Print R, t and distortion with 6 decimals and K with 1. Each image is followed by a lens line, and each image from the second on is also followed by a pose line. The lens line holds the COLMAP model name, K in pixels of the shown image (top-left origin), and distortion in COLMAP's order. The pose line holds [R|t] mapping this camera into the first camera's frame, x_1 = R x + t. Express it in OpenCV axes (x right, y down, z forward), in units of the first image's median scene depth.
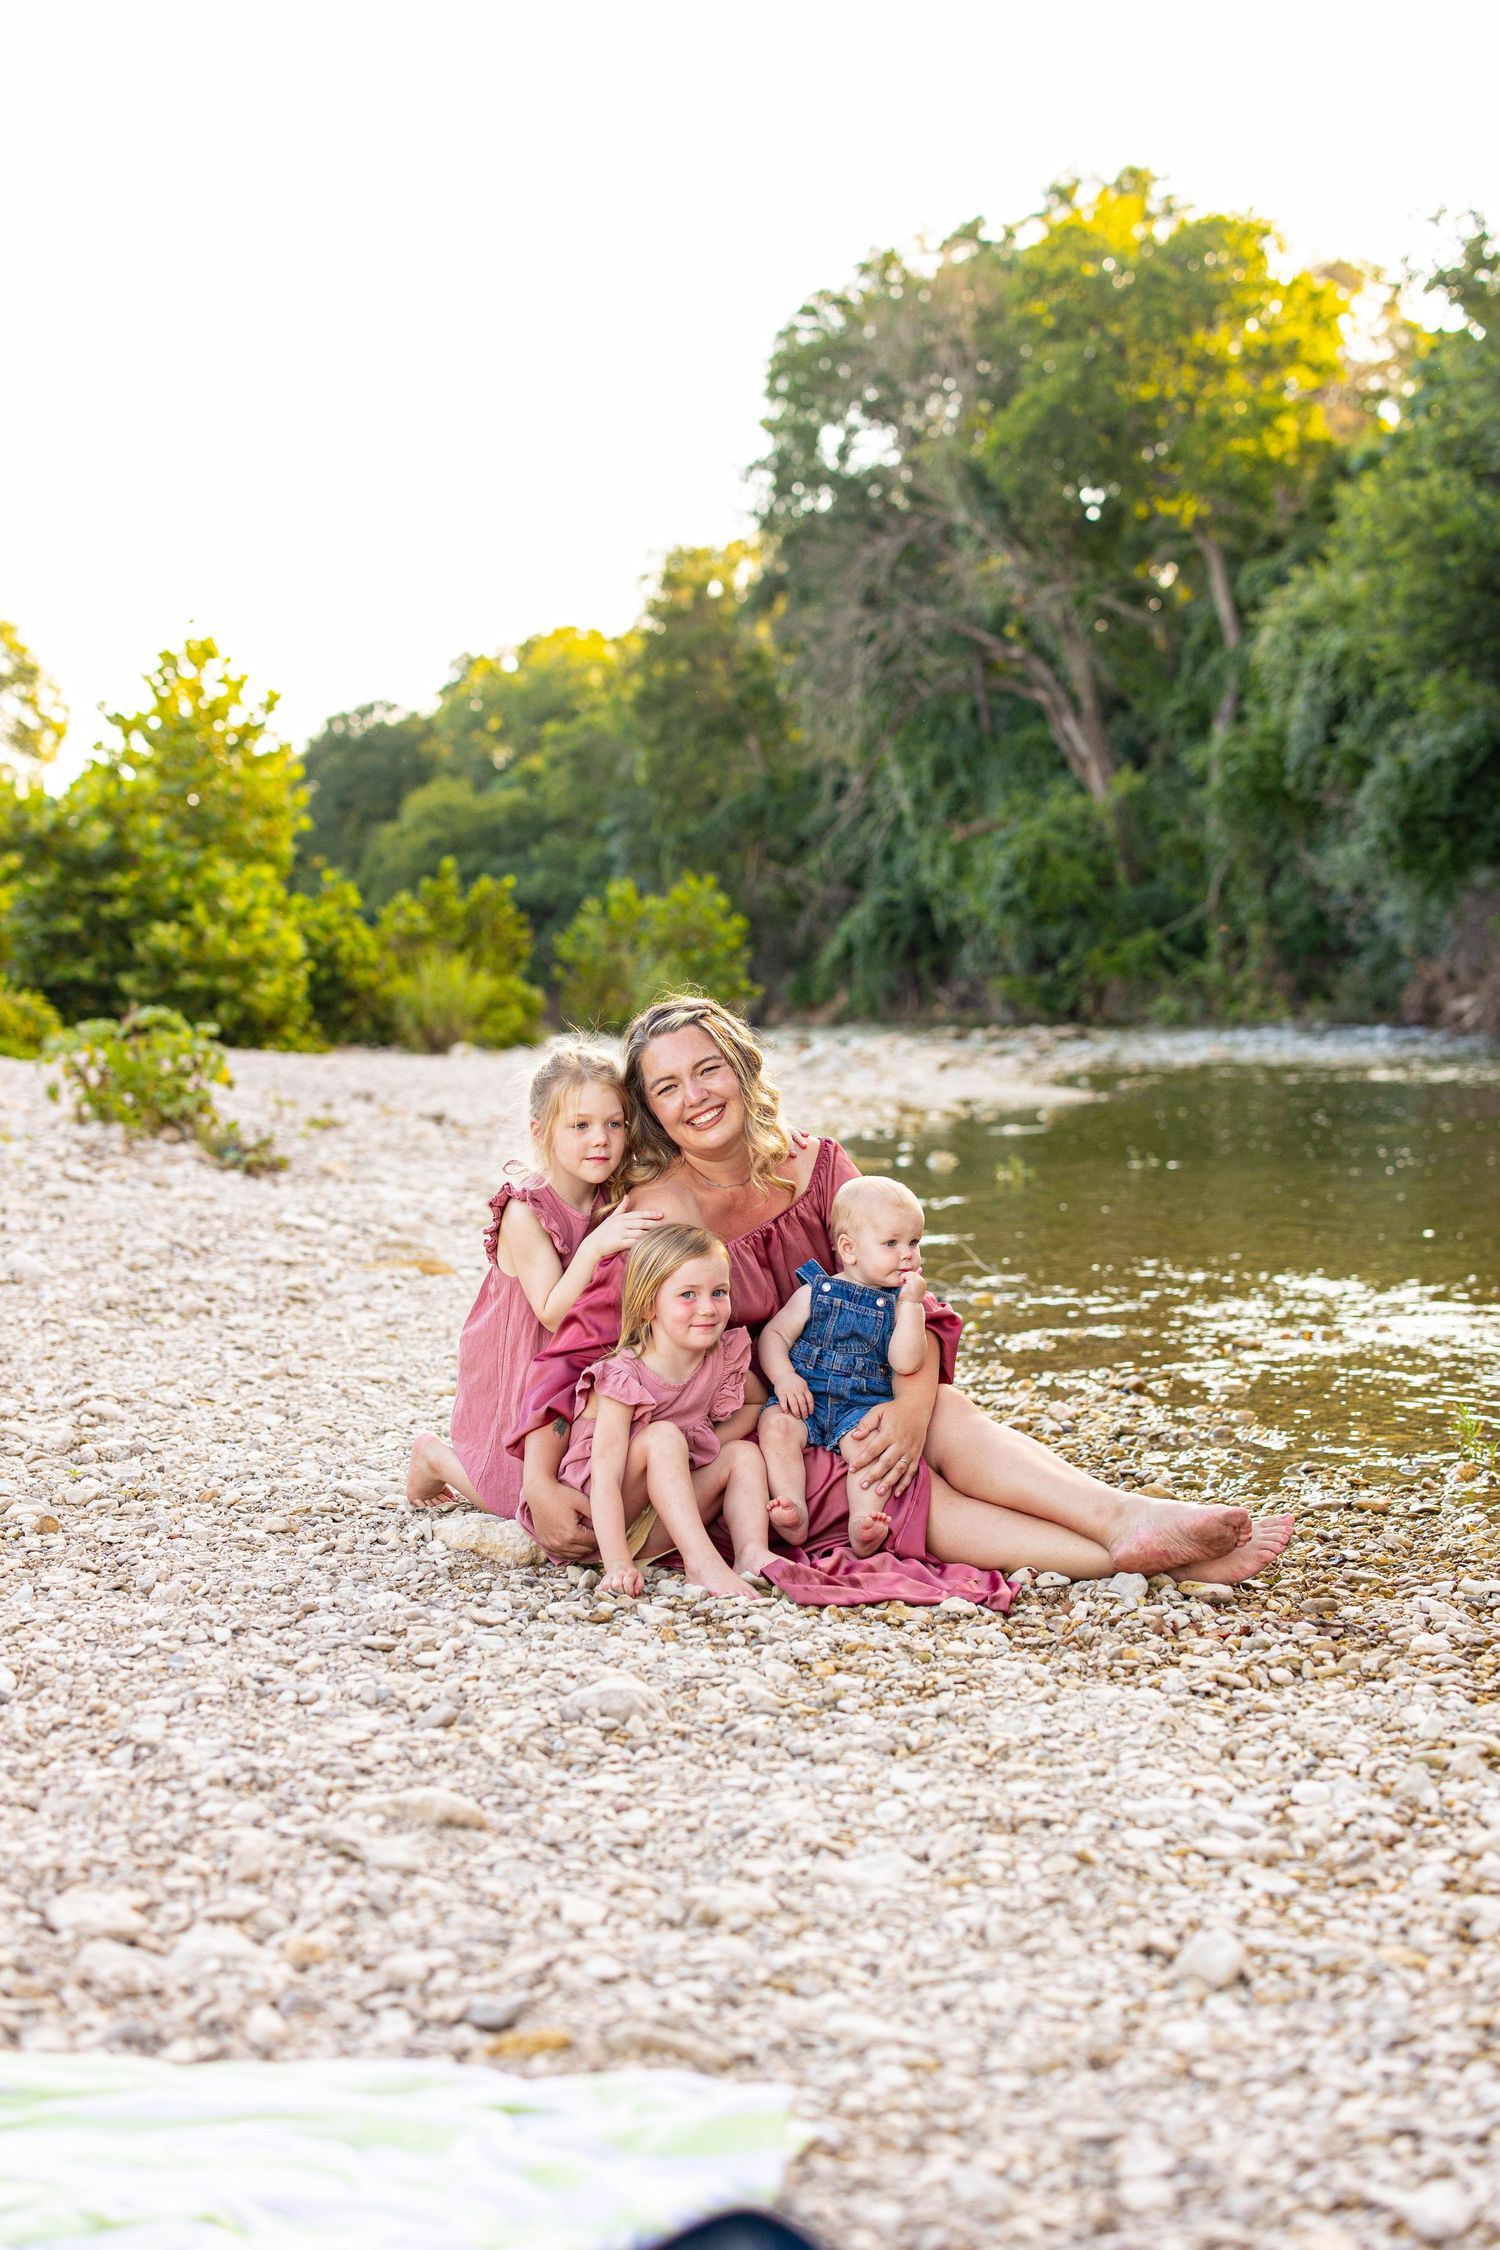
lens RADIAL K [[3237.9, 0, 758.7], [0, 3237.9, 1143.5], [0, 0, 1]] dist [0.018726, 0.050391]
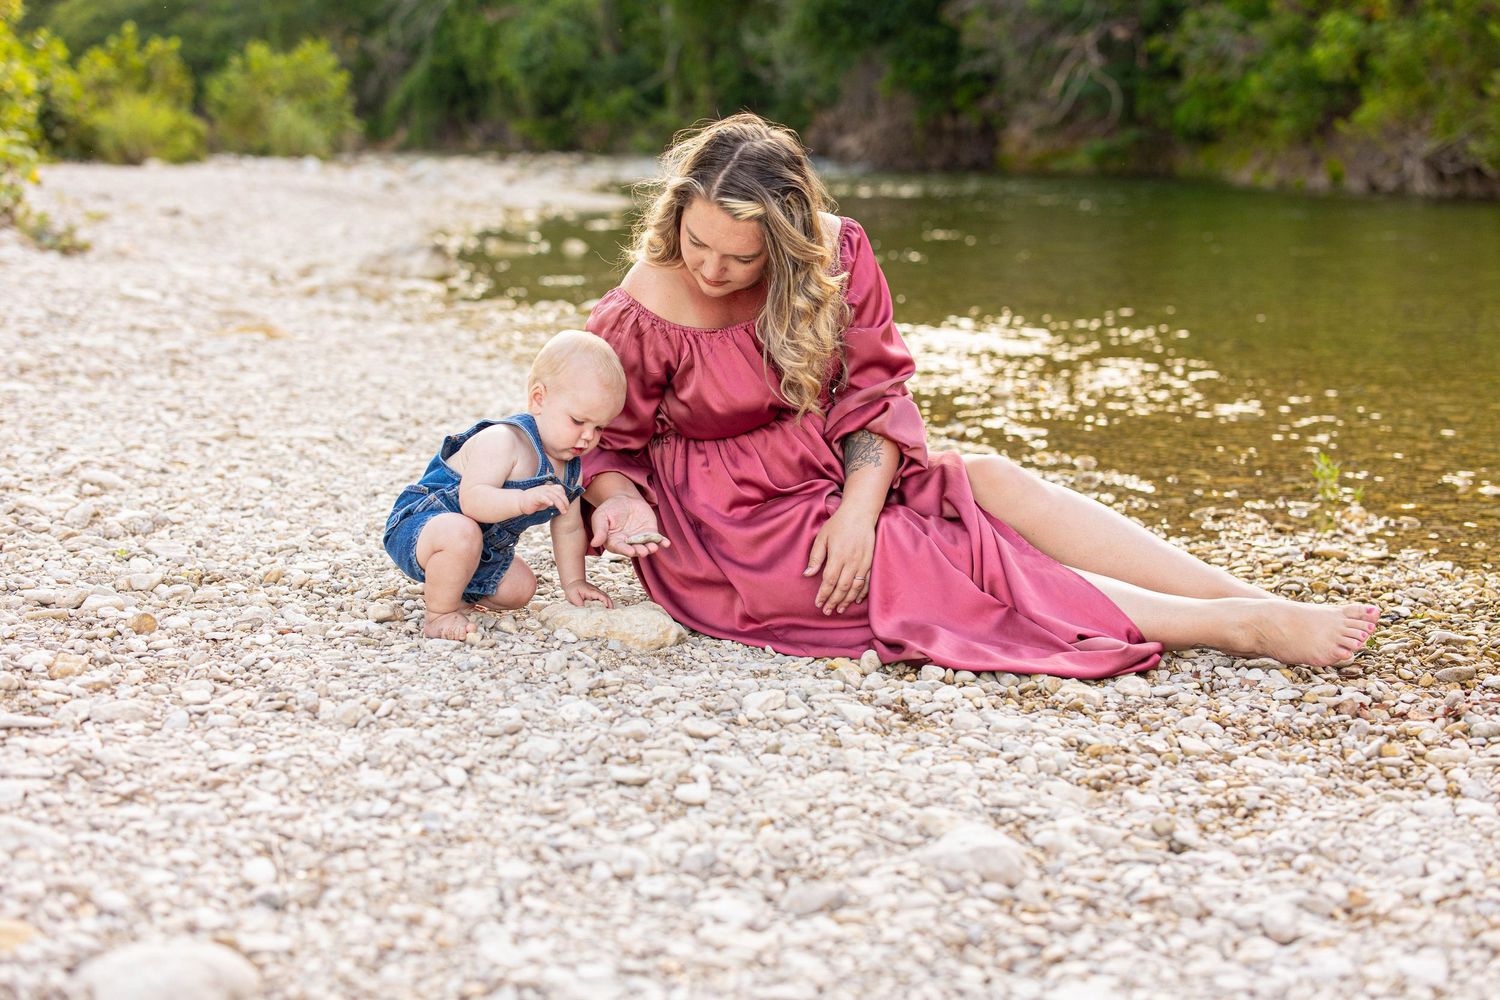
lens RADIAL K [[2166.7, 0, 745.5], [0, 2166.7, 502.7], [0, 0, 1]] dist [0.019972, 0.018346]
pose [[0.982131, -0.019124, 0.187227, -0.014056], [-0.003707, 0.992665, 0.120842, 0.000513], [-0.188165, -0.119376, 0.974856, 0.030242]]
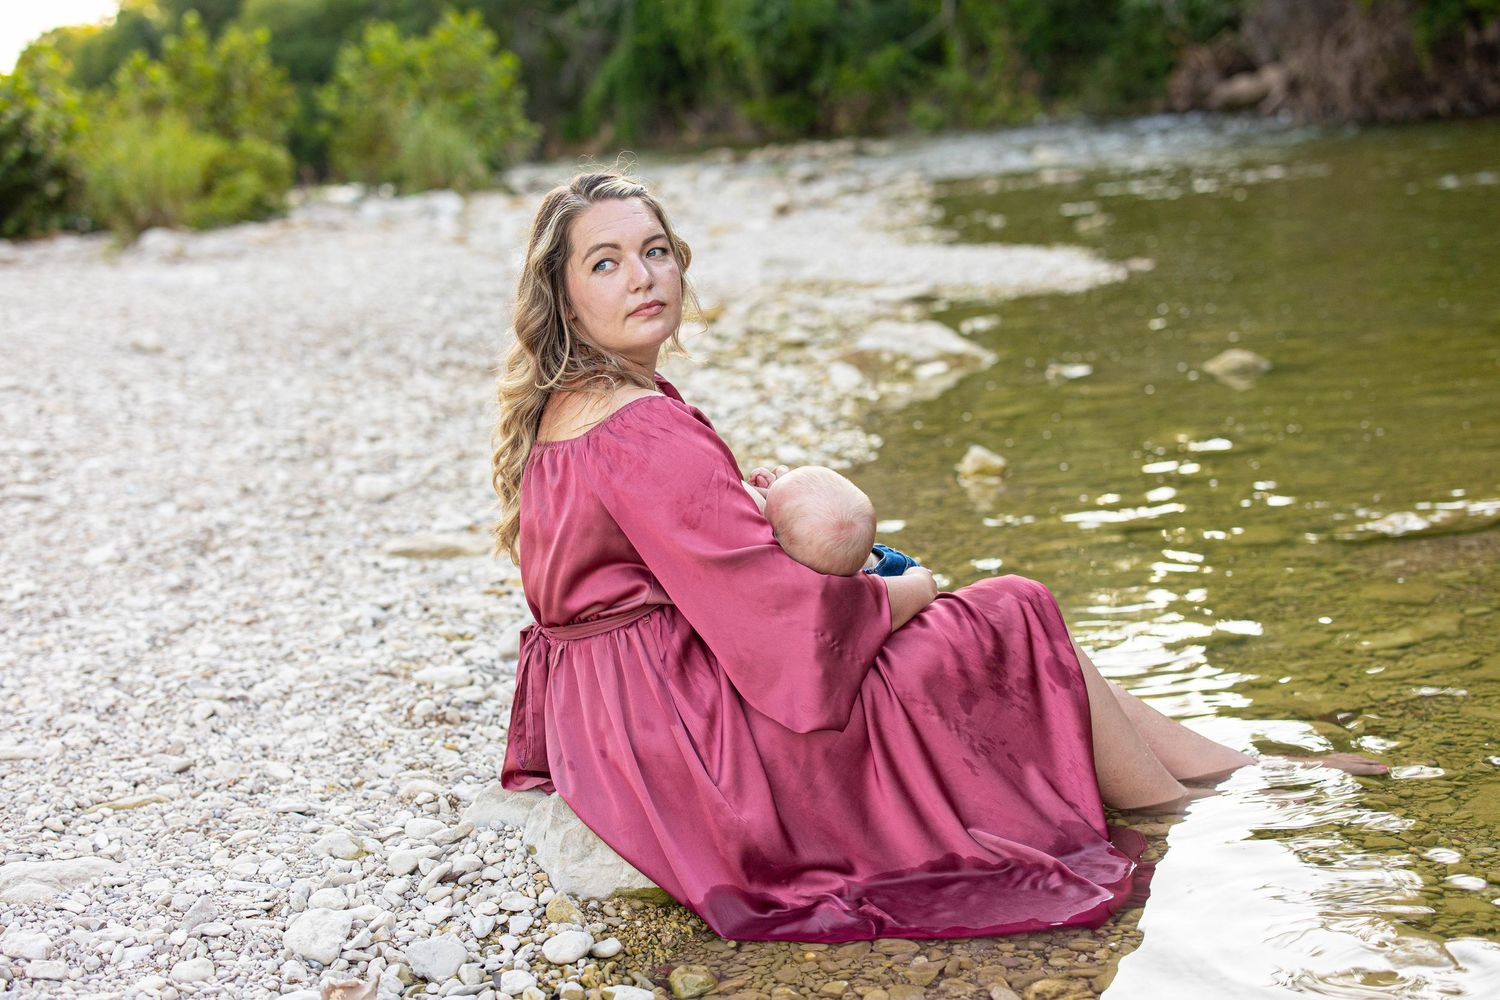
lens RADIAL K [[2170.0, 0, 747.1], [0, 2170.0, 499.5], [0, 0, 1]] dist [0.024399, -0.002784]
pose [[0.992355, -0.094986, 0.078795, 0.001073], [0.084476, 0.988246, 0.127414, -0.014666], [-0.089971, -0.119784, 0.988715, 0.317731]]
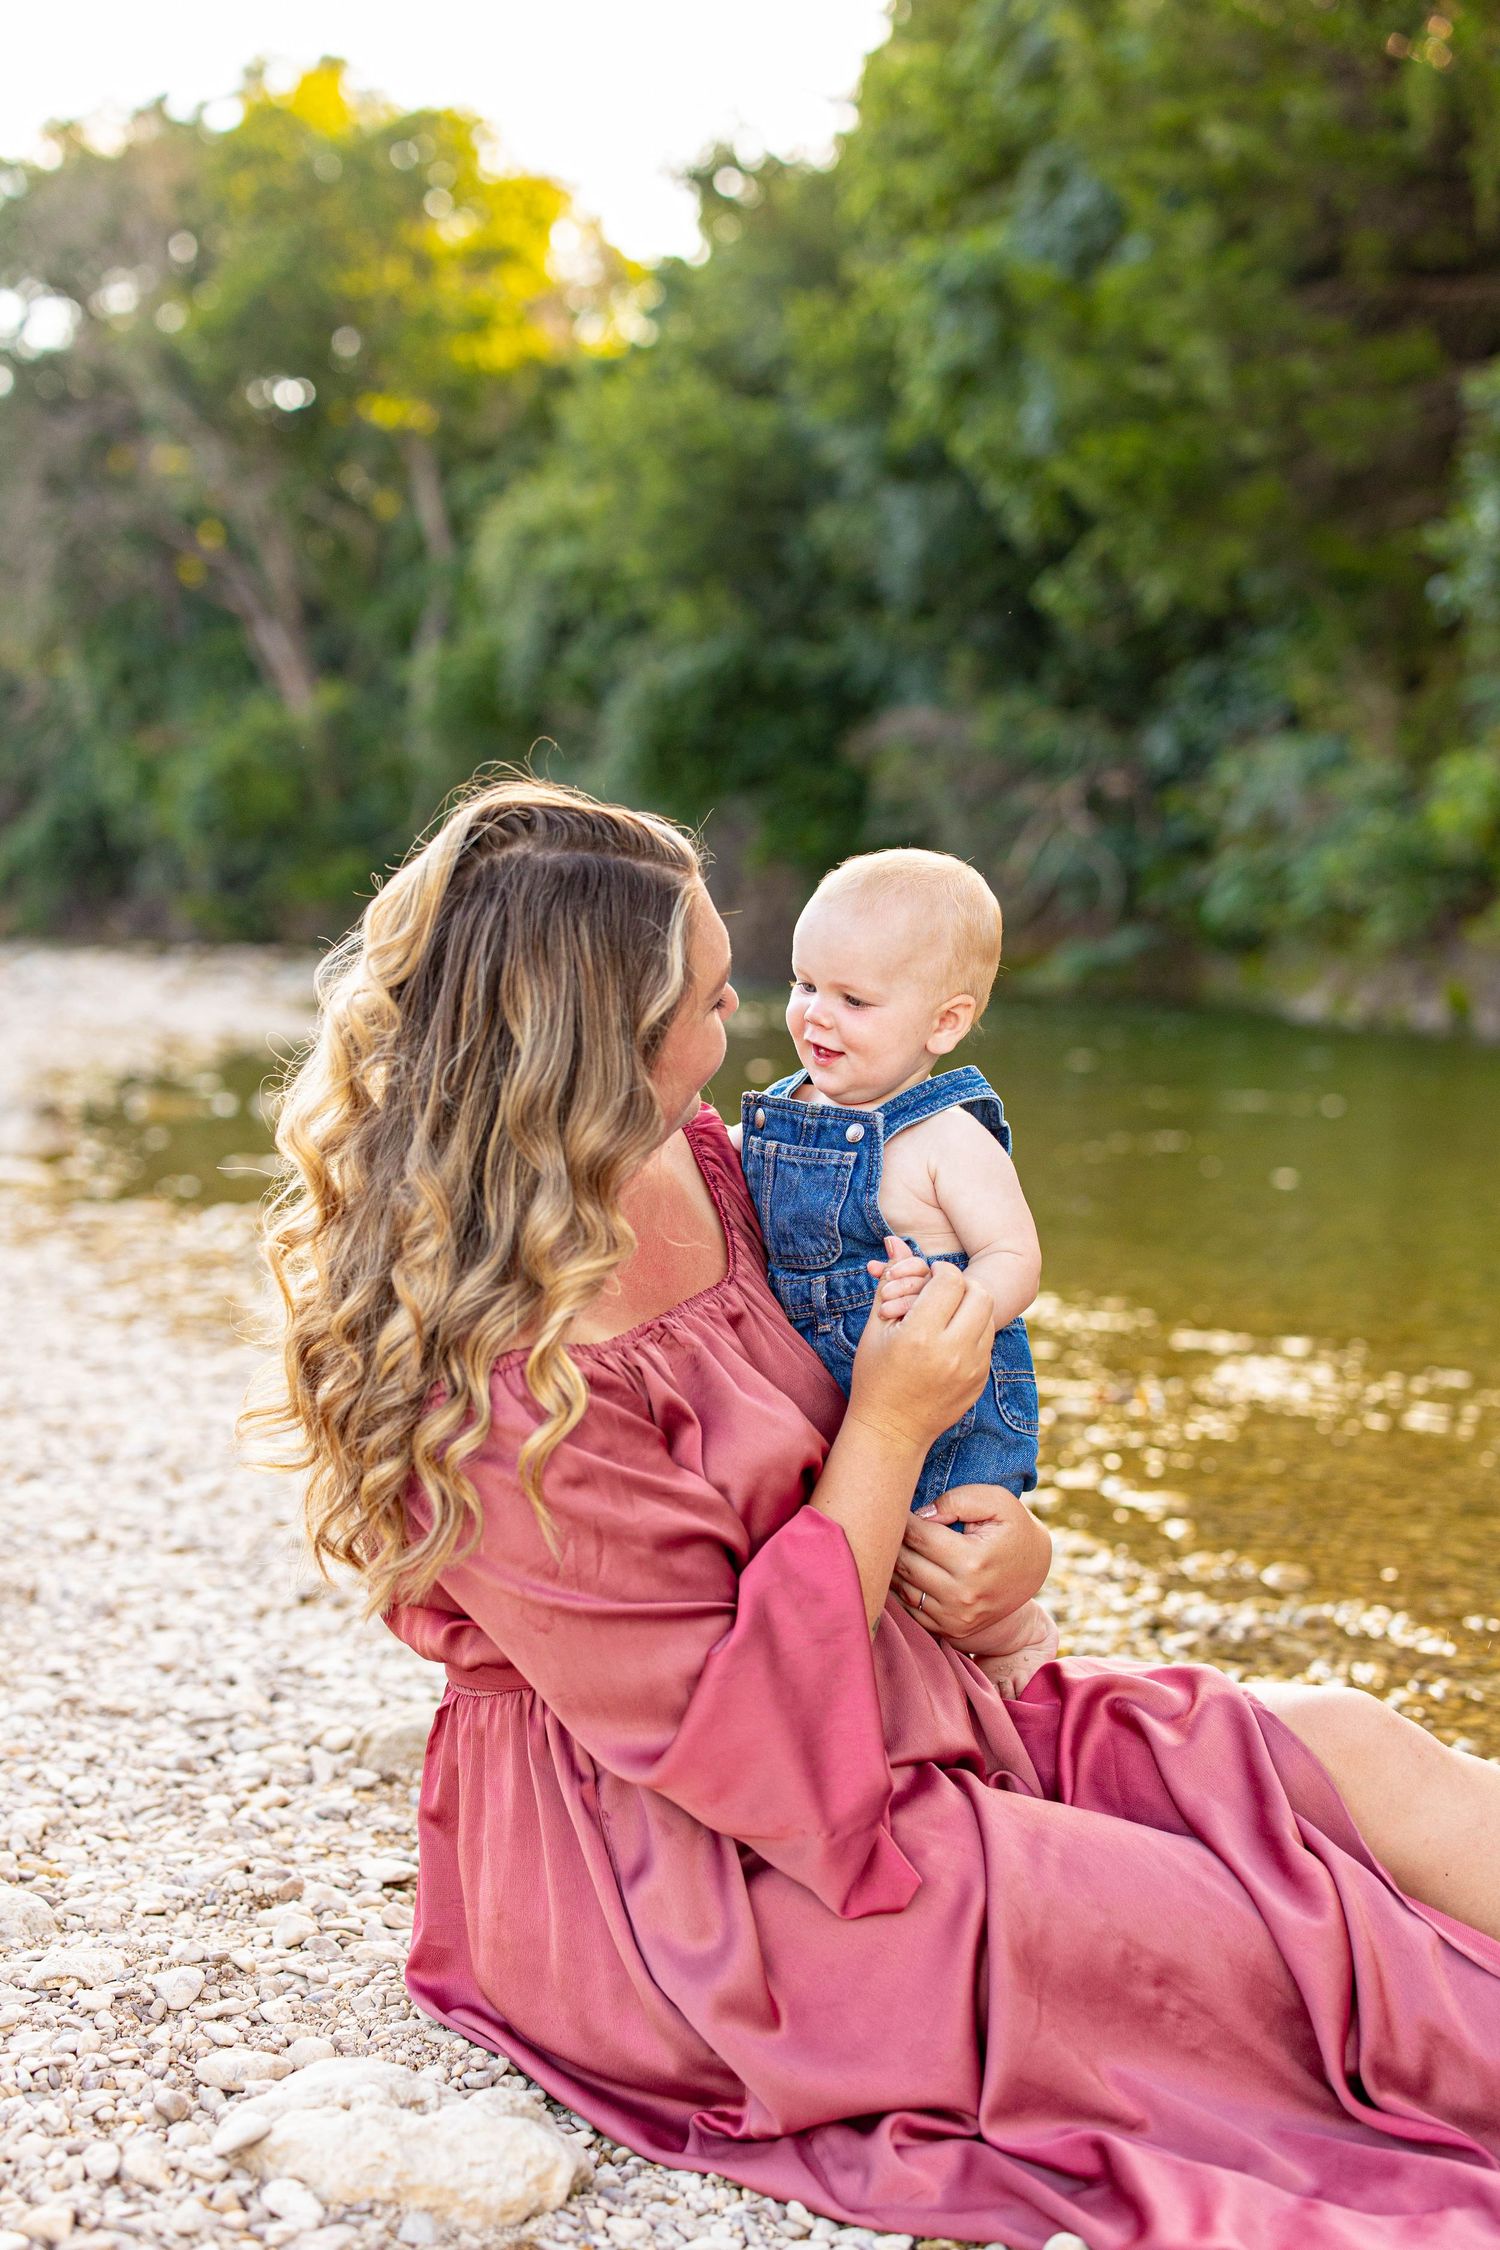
lens RADIAL K [[3281.1, 0, 750.0], [0, 3281.1, 1125.0], [0, 0, 1]] dist [0.016243, -0.035495]
pose [[0.966996, 0.013954, 0.254410, -0.012390], [-0.017751, 0.999763, 0.012634, -0.000707], [-0.254173, -0.016733, 0.967014, 0.051551]]
